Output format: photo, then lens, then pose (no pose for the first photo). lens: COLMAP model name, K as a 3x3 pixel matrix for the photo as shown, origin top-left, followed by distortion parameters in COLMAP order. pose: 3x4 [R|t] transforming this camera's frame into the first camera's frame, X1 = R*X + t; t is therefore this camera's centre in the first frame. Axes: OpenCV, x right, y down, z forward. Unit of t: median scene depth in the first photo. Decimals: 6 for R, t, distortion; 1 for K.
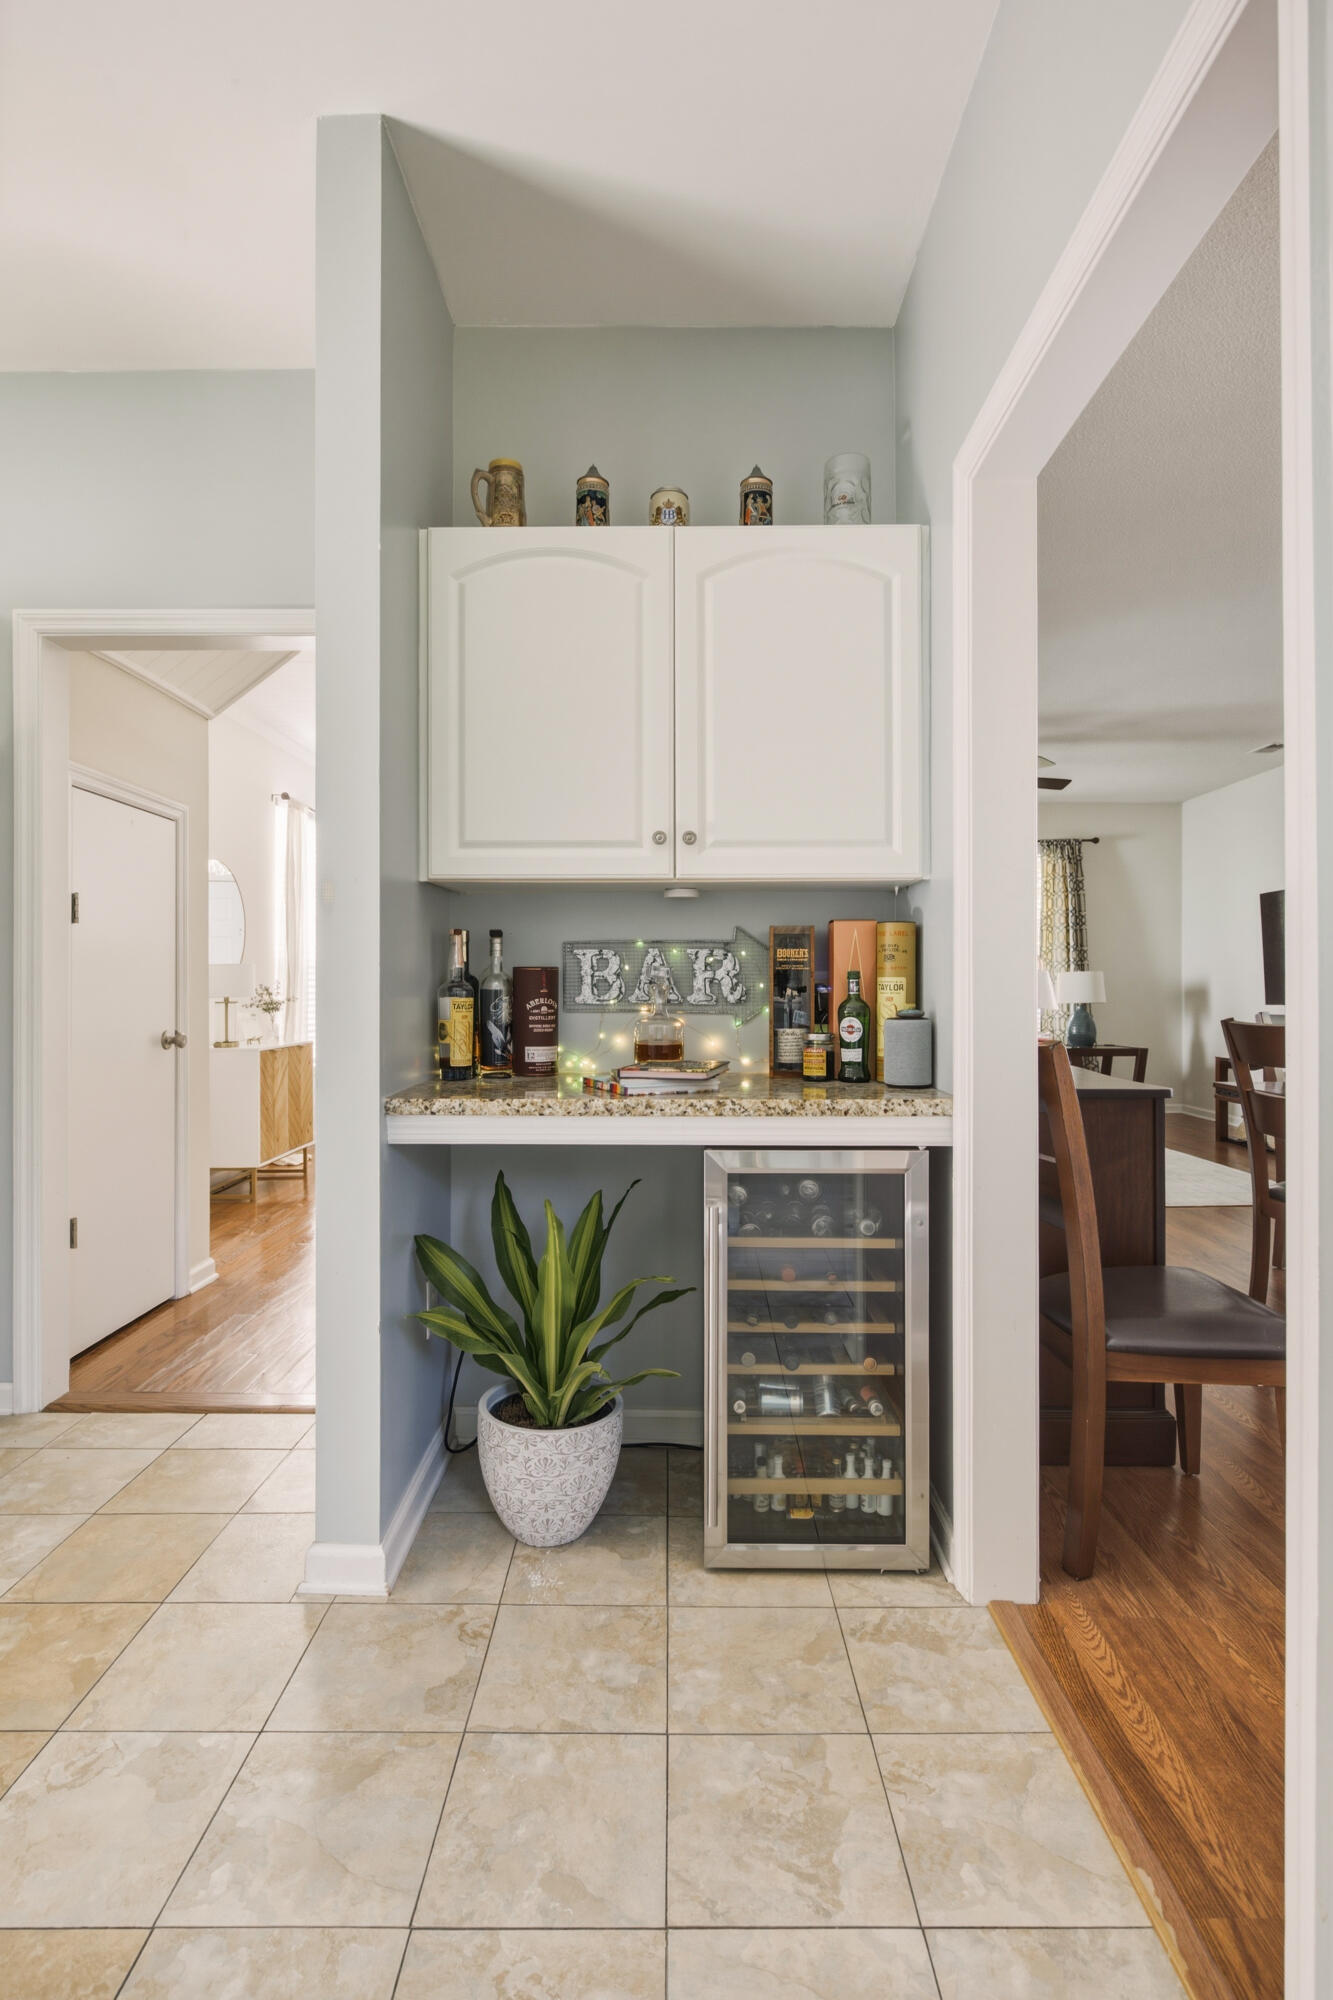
lens RADIAL K [[966.6, 0, 666.5], [0, 966.6, 1000.0], [0, 0, 1]] dist [0.000425, 0.000184]
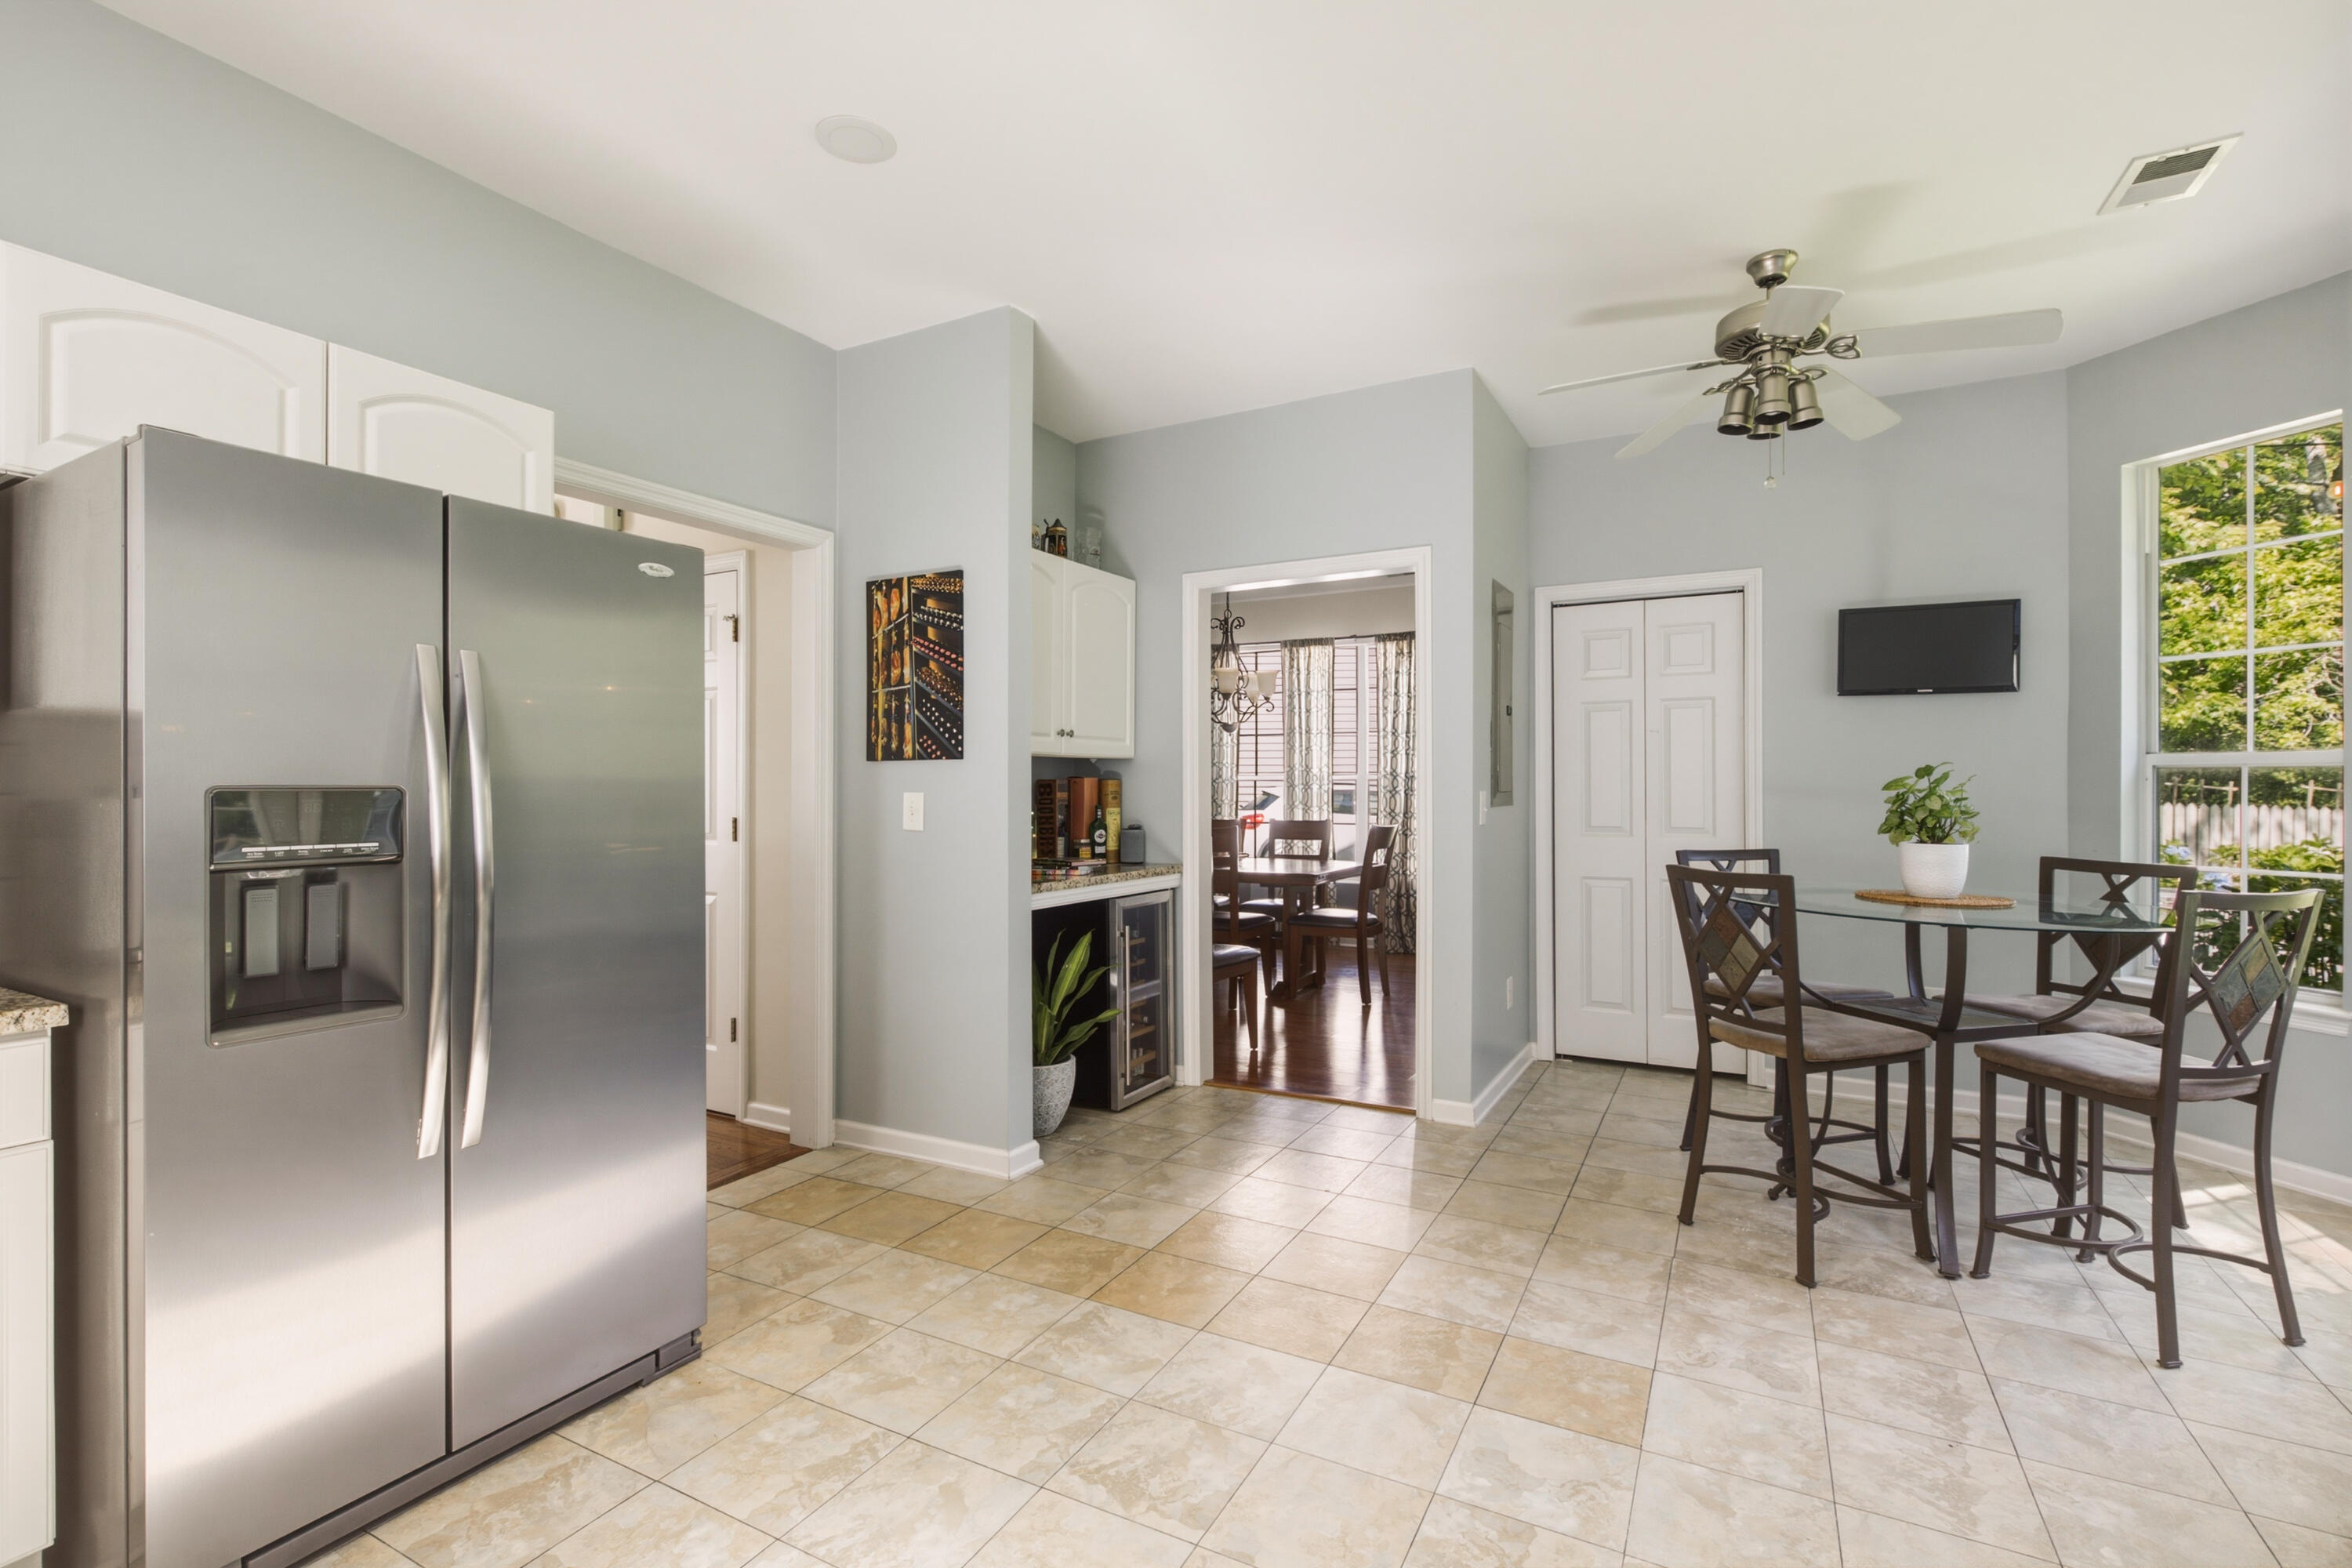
lens RADIAL K [[1075.8, 0, 1199.2], [0, 1075.8, 784.1], [0, 0, 1]] dist [-0.008528, -0.000219]
pose [[0.453524, 0.005218, 0.891229, -1.675060], [0.005627, 0.999946, -0.008718, -0.053590], [-0.891226, 0.008968, 0.453471, -0.133008]]
